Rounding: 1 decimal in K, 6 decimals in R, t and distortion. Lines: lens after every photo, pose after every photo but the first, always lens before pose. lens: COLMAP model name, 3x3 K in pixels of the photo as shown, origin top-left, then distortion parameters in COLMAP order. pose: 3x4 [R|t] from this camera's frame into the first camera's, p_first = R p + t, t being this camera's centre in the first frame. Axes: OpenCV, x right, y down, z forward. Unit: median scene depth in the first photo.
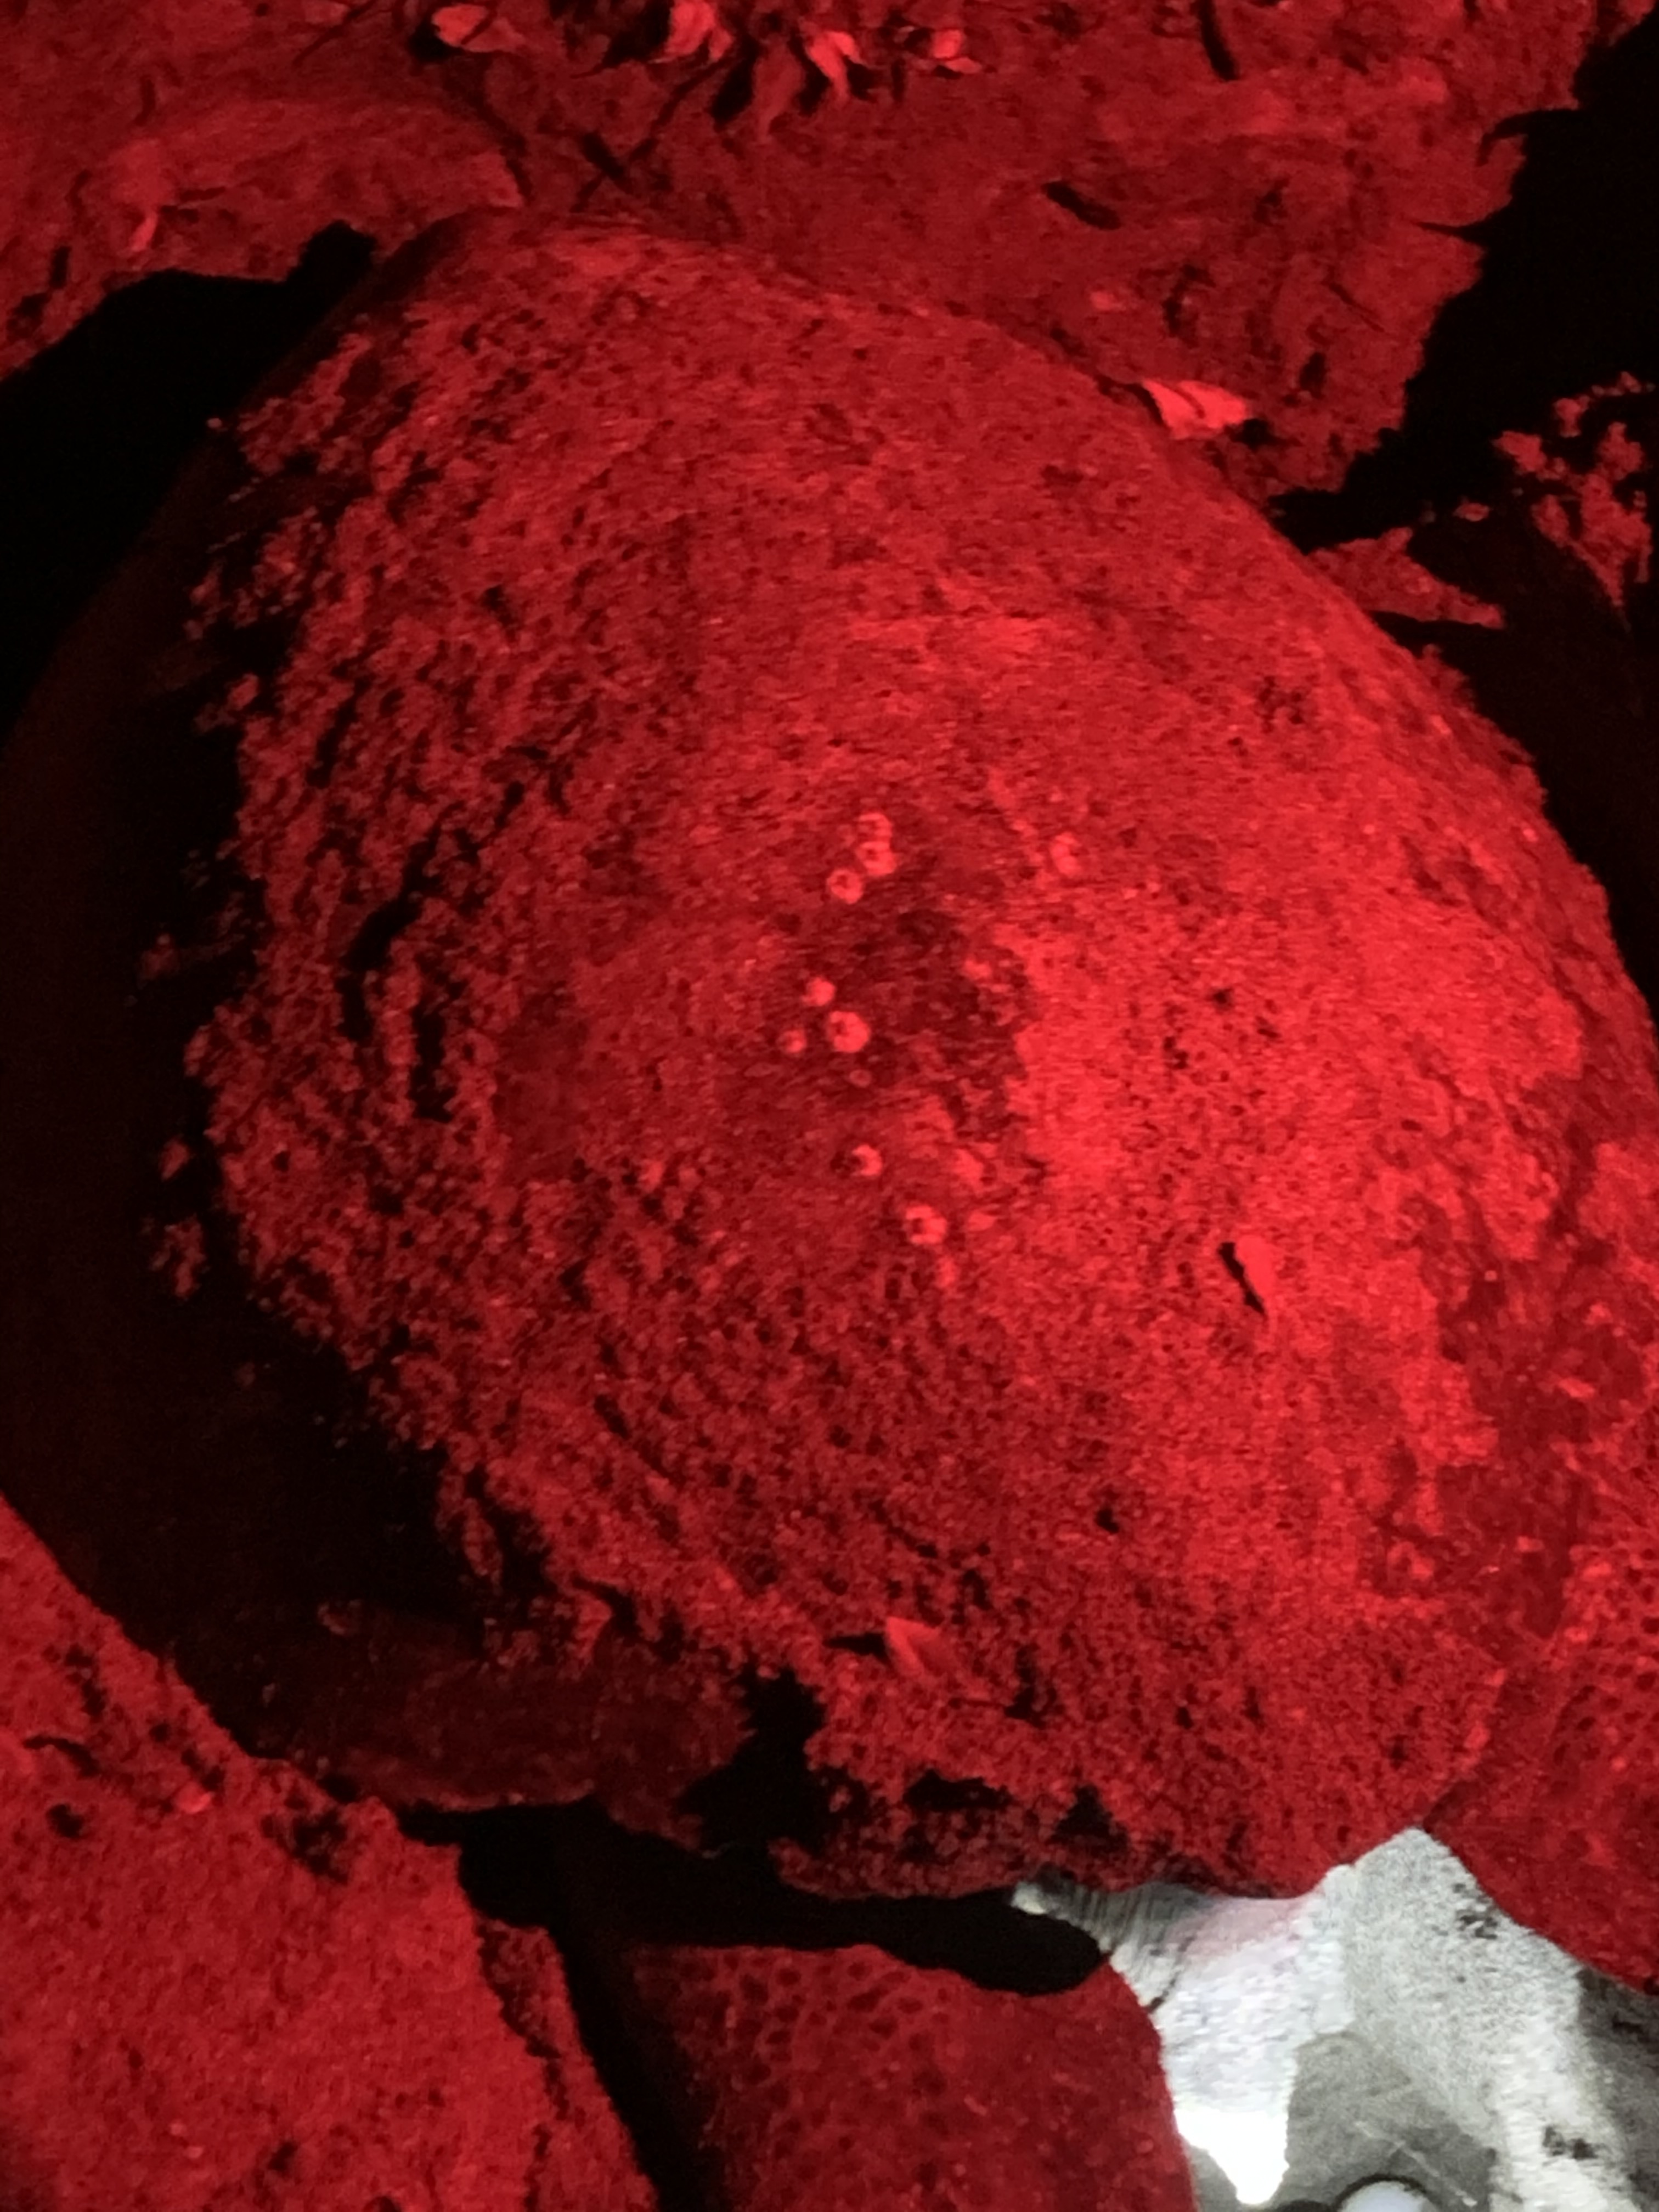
lens RADIAL K [[4492.9, 0, 799.3], [0, 4492.9, 1124.7], [0, 0, 1]] dist [0.150059, 0.000000]
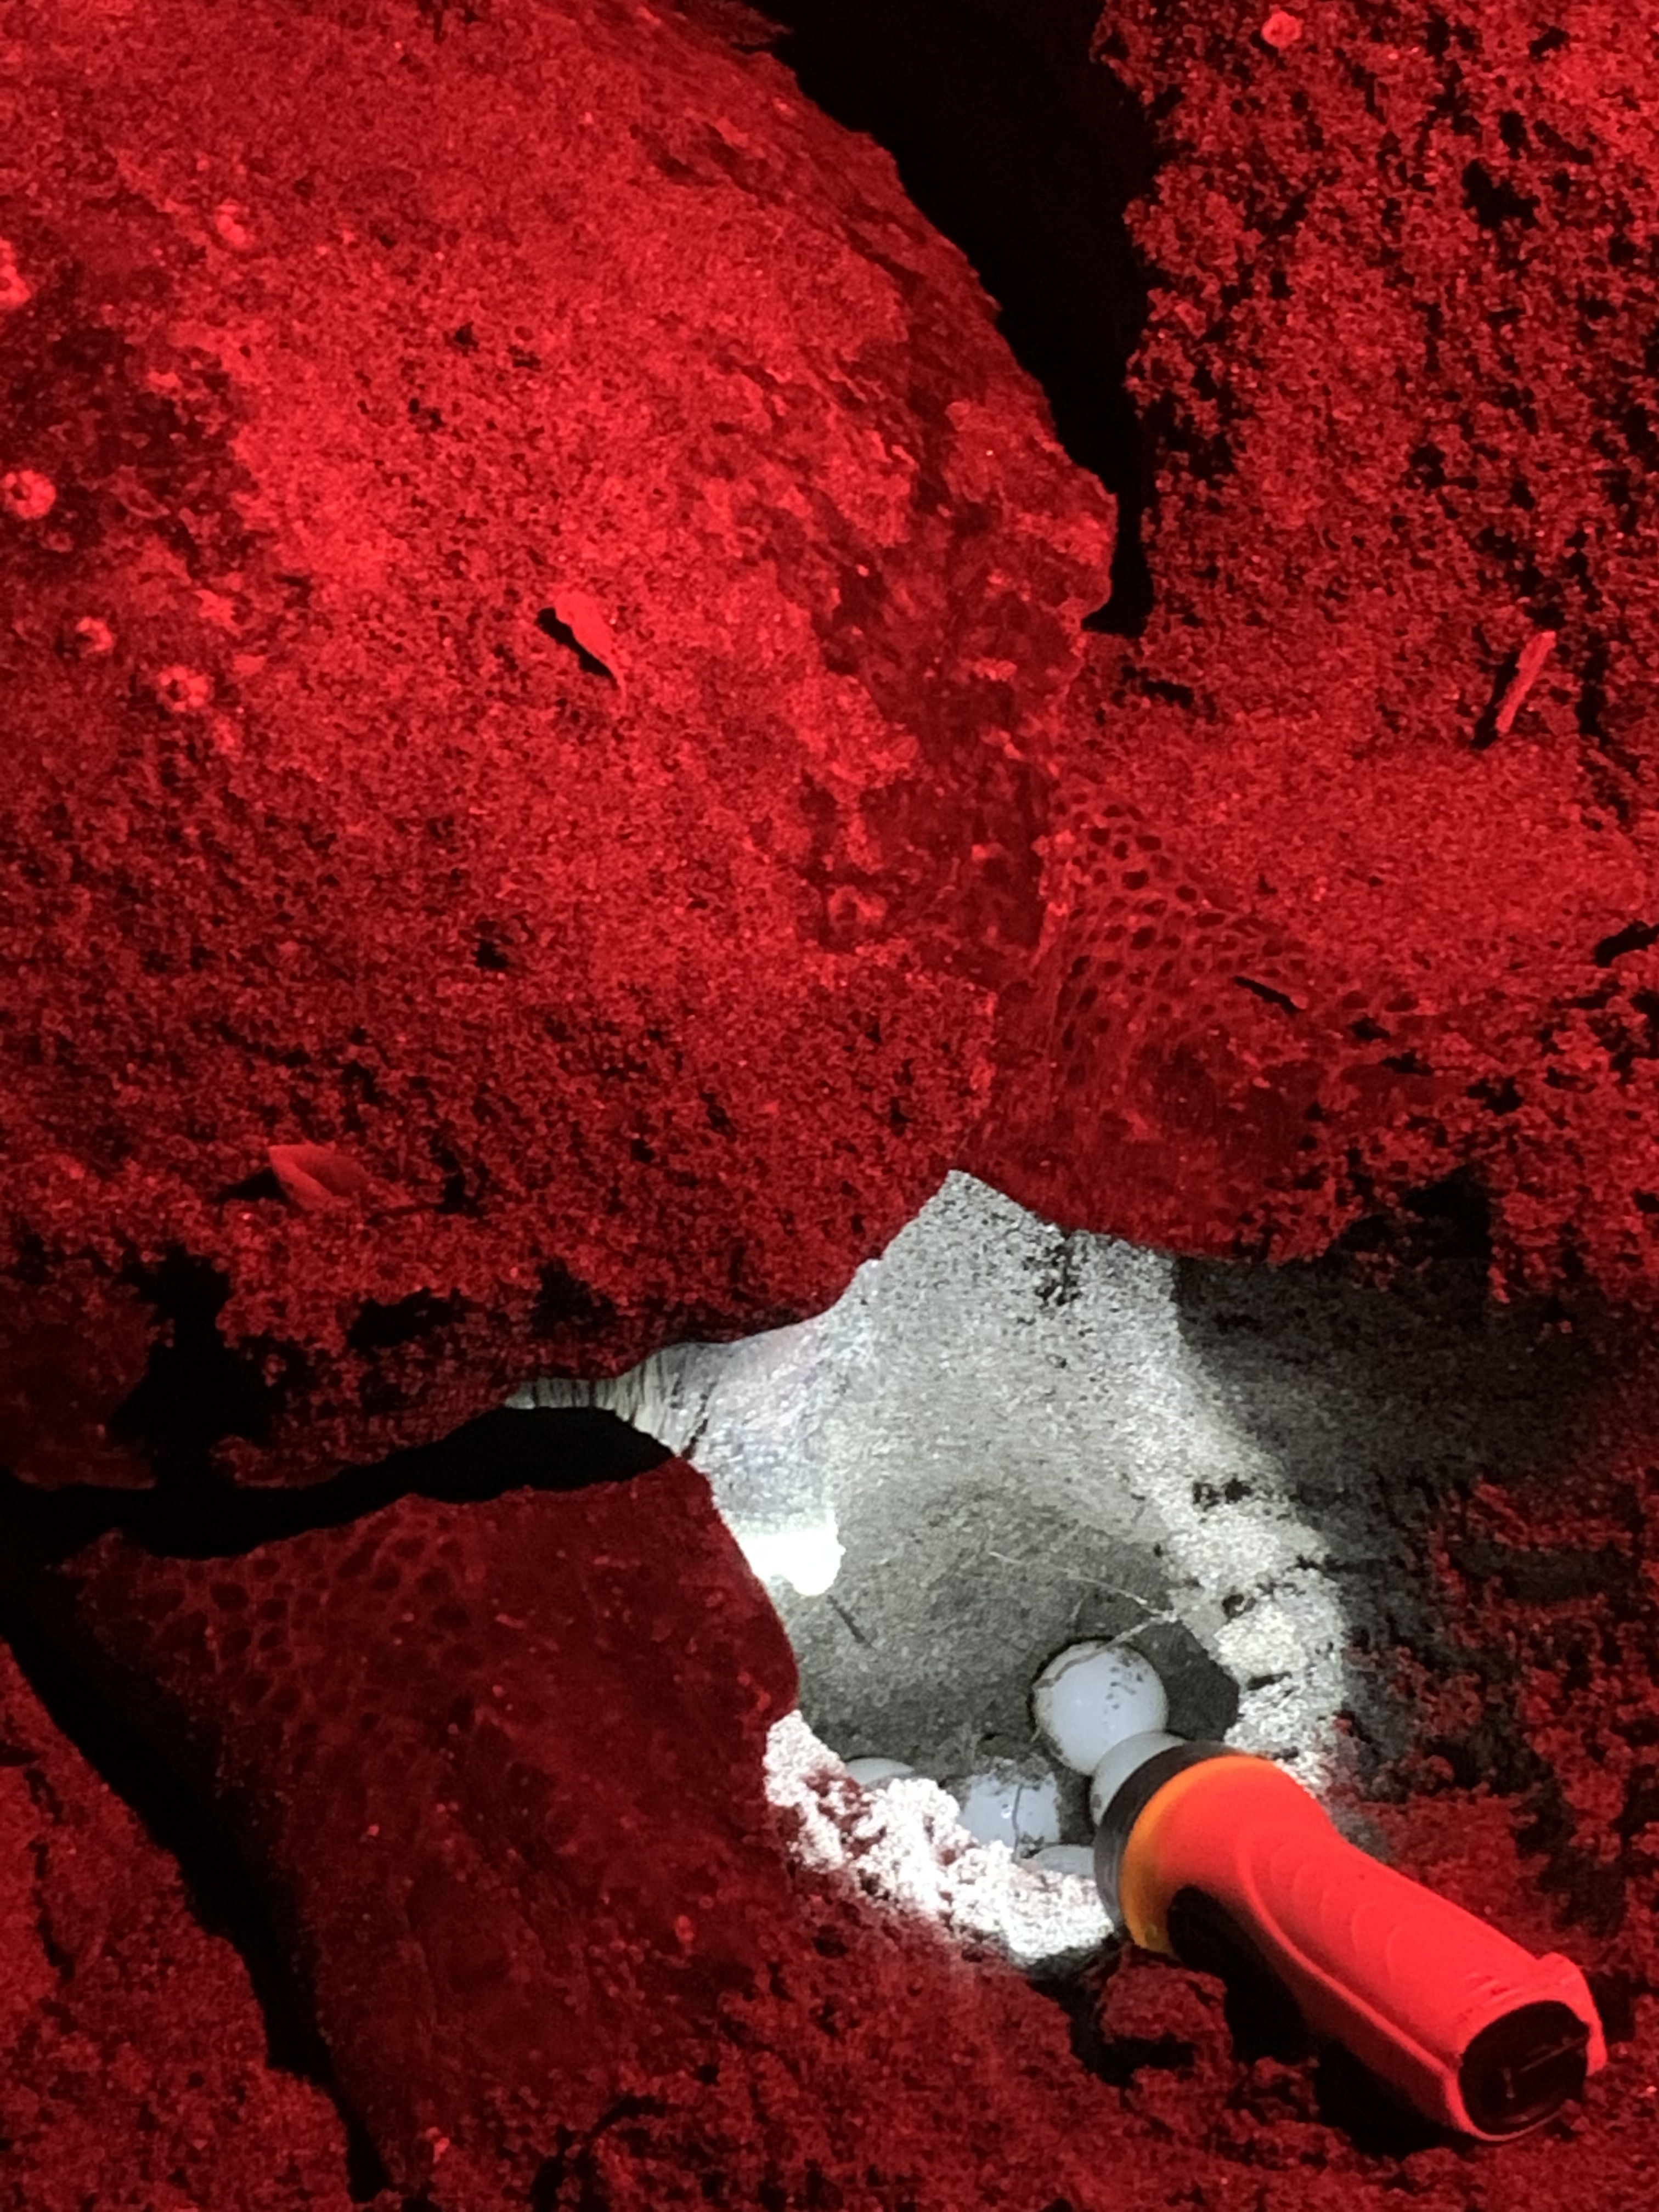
lens RADIAL K [[4492.9, 0, 927.9], [0, 4492.9, 1132.0], [0, 0, 1]] dist [0.150059, 0.000000]
pose [[0.949241, -0.294742, 0.109859, 0.042335], [0.285331, 0.953842, 0.093660, 0.061039], [-0.132394, -0.057560, 0.989525, 0.158071]]
